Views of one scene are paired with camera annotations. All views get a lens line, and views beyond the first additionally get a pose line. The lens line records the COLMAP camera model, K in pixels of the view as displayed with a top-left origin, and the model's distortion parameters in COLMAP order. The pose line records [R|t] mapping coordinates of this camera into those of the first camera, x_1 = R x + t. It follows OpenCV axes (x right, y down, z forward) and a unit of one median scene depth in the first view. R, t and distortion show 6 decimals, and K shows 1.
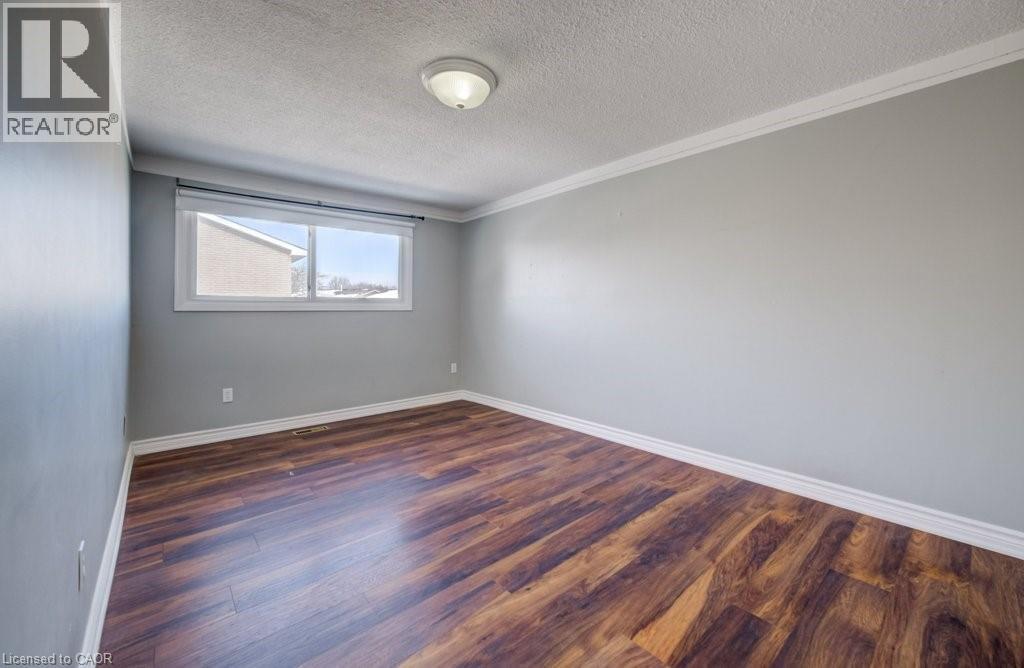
lens RADIAL K [[409.8, 0, 508.0], [0, 409.8, 307.1], [0, 0, 1]] dist [-0.003006, 0.000094]
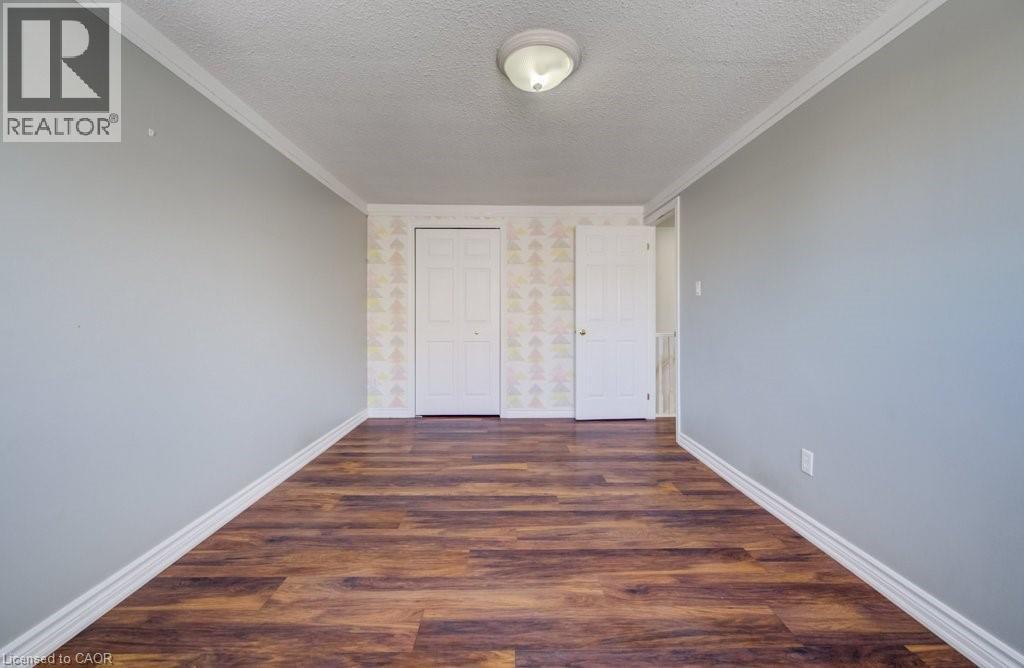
lens RADIAL K [[409.8, 0, 508.0], [0, 409.8, 307.1], [0, 0, 1]] dist [-0.003006, 0.000094]
pose [[-0.769969, 0.013646, 0.637936, -0.759835], [-0.005054, 0.999610, -0.027481, 0.002229], [-0.638061, -0.024384, -0.769599, 2.048524]]
